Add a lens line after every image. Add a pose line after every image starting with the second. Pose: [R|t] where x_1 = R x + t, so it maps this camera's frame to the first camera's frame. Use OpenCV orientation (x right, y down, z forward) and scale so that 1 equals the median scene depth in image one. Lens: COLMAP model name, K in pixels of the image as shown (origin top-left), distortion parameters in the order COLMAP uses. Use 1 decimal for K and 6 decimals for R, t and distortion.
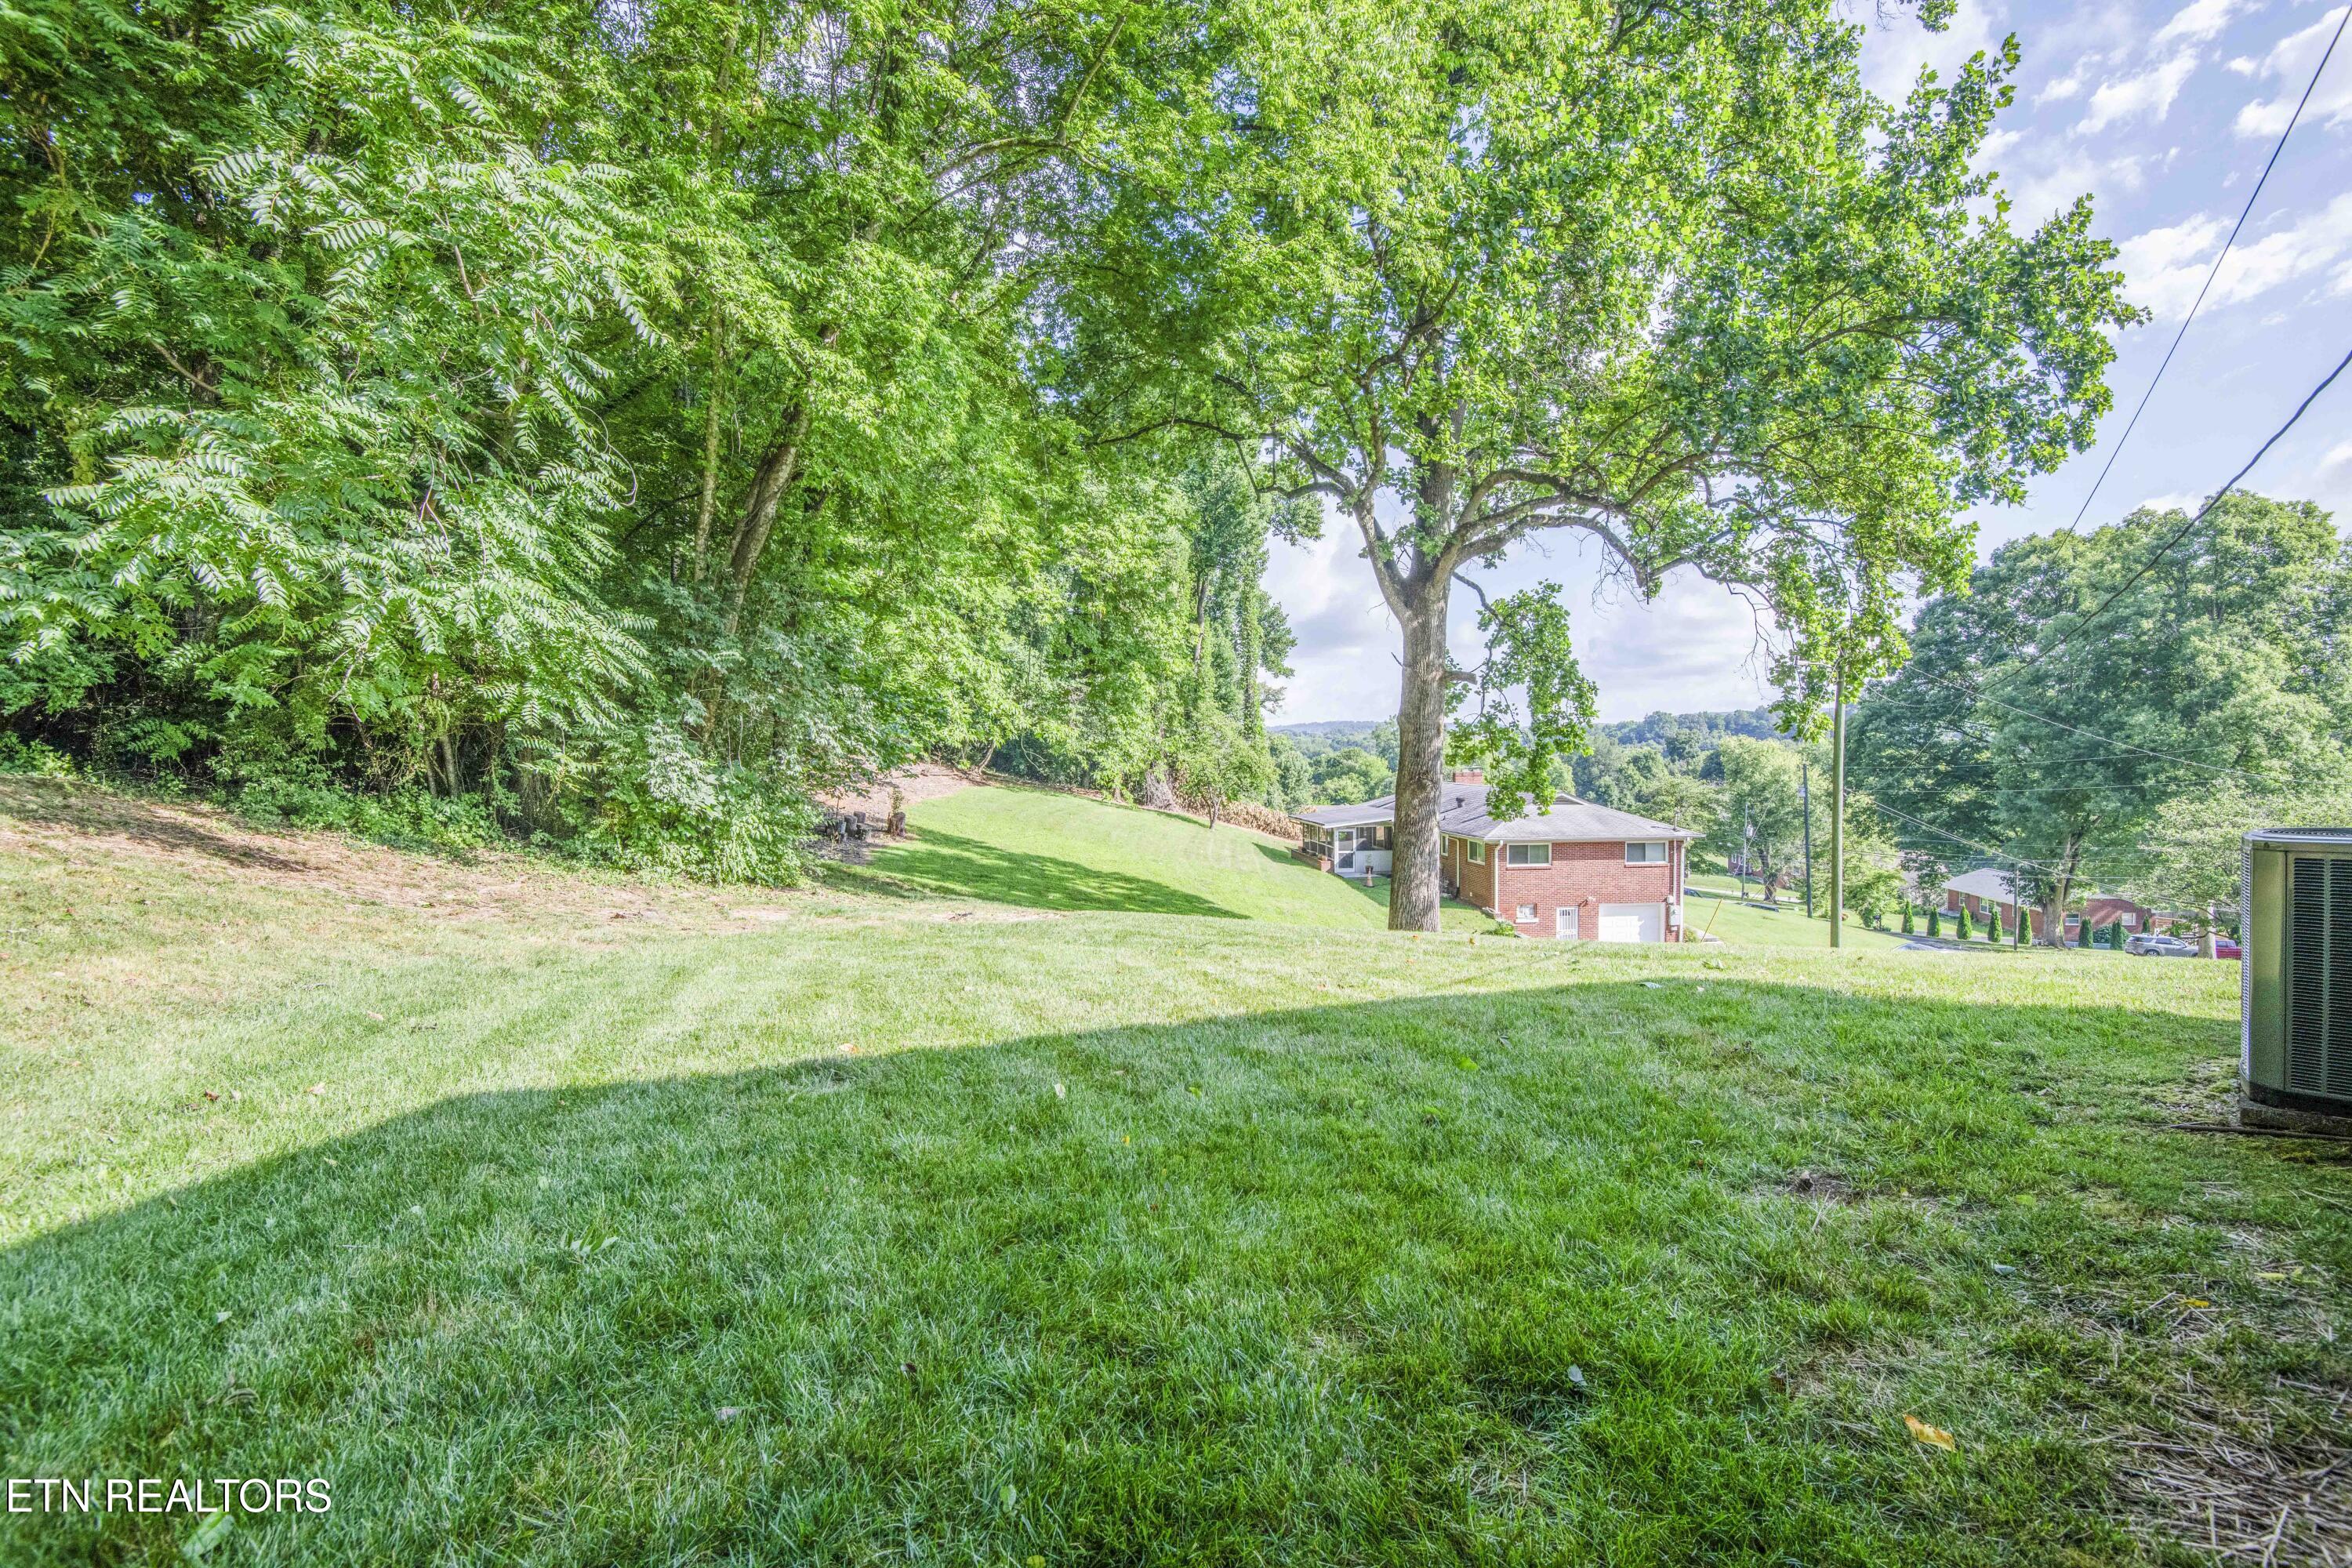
lens RADIAL K [[1087.1, 0, 1184.0], [0, 1087.1, 780.6], [0, 0, 1]] dist [-0.002805, -0.028045]
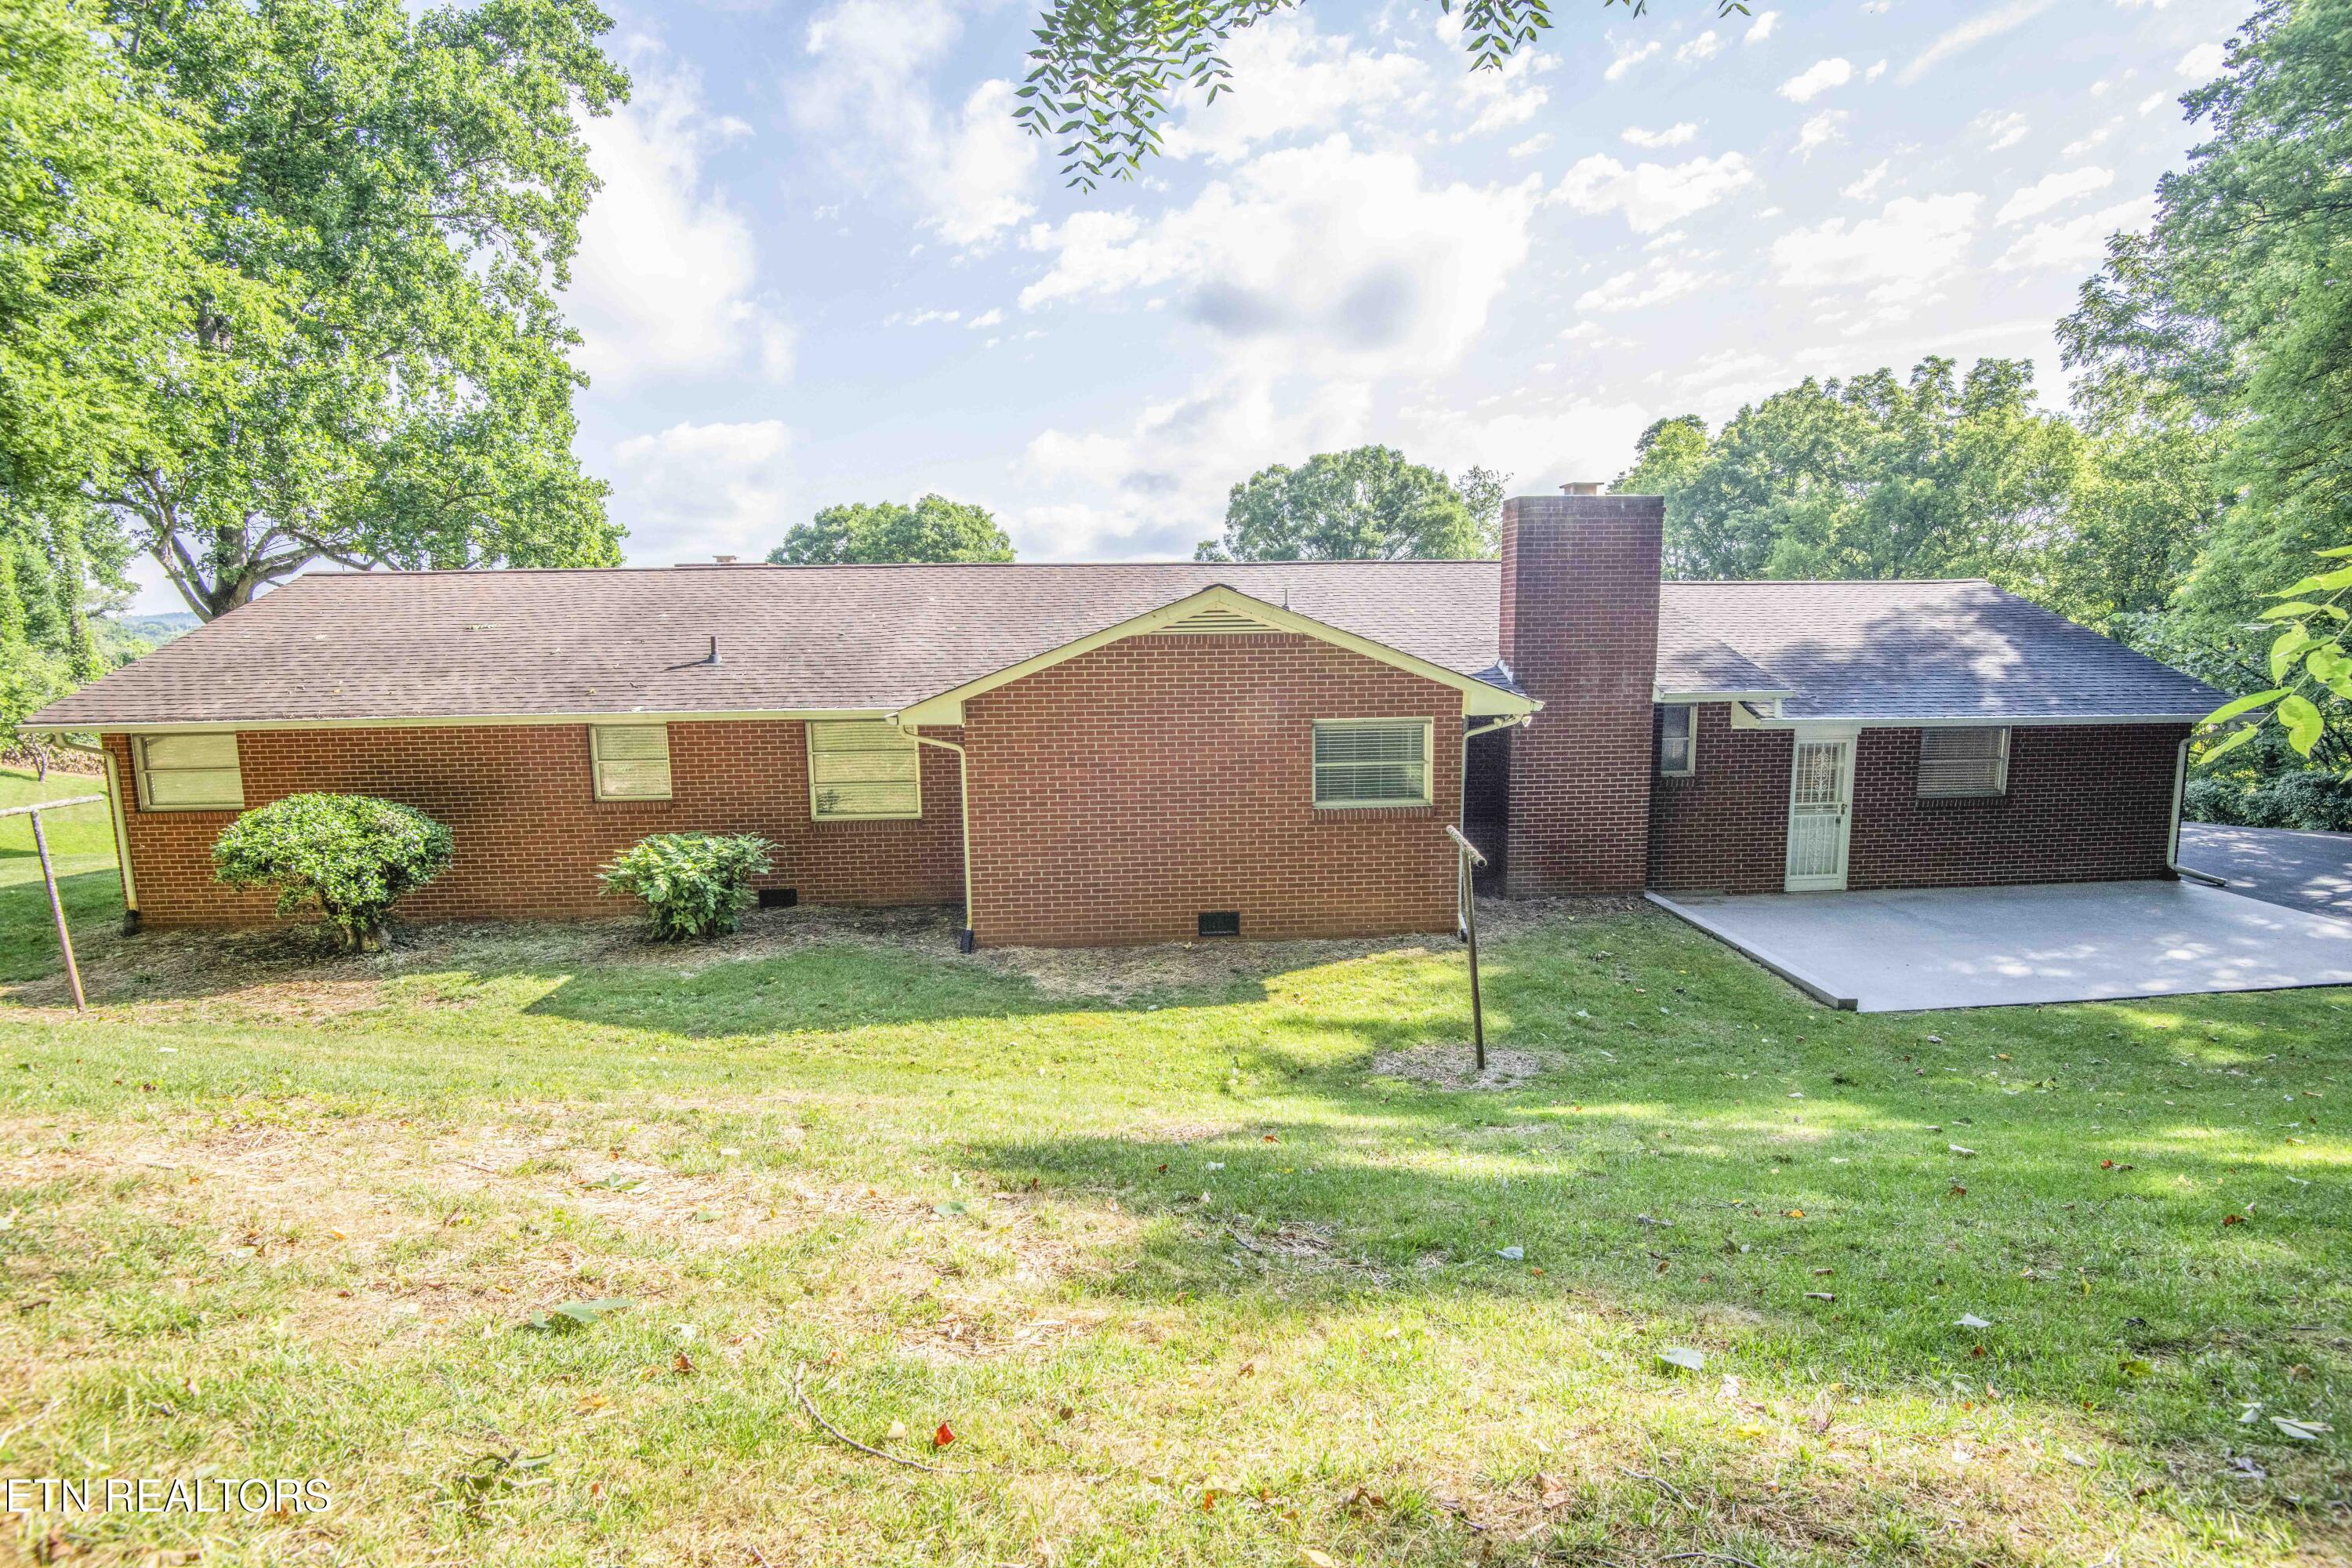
lens RADIAL K [[1087.1, 0, 1184.0], [0, 1087.1, 780.6], [0, 0, 1]] dist [-0.002805, -0.028045]
pose [[0.656740, -0.105700, 0.746672, -0.014248], [0.028412, 0.992893, 0.115566, -0.072537], [-0.753581, -0.054683, 0.655076, -0.799363]]
